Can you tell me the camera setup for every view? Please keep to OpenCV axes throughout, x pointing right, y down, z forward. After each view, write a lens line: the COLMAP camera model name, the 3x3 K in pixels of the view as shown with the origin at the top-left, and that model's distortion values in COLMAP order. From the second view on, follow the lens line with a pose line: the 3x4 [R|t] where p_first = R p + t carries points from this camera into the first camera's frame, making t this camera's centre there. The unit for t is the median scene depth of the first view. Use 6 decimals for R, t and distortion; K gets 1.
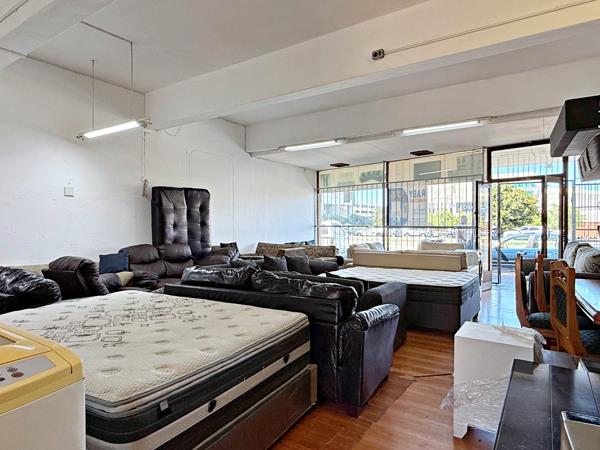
lens RADIAL K [[372.2, 0, 300.0], [0, 372.2, 225.0], [0, 0, 1]] dist [0.000031, -0.001093]
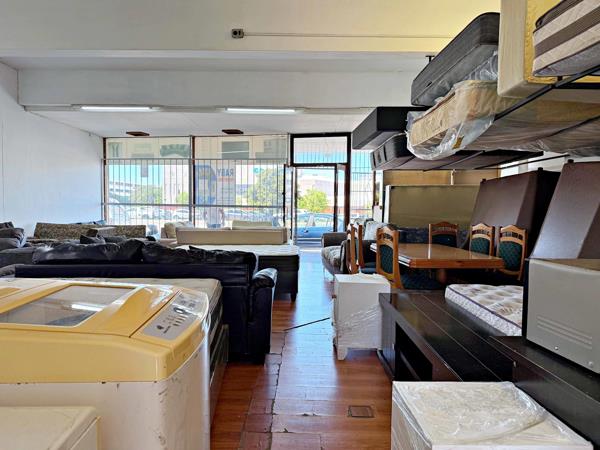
lens RADIAL K [[408.6, 0, 300.0], [0, 408.6, 225.0], [0, 0, 1]] dist [0.089251, -0.113525]
pose [[0.836145, -0.012595, 0.548363, -0.127638], [-0.011478, 0.999116, 0.040448, 0.009901], [-0.548388, -0.040115, 0.835261, -0.032355]]
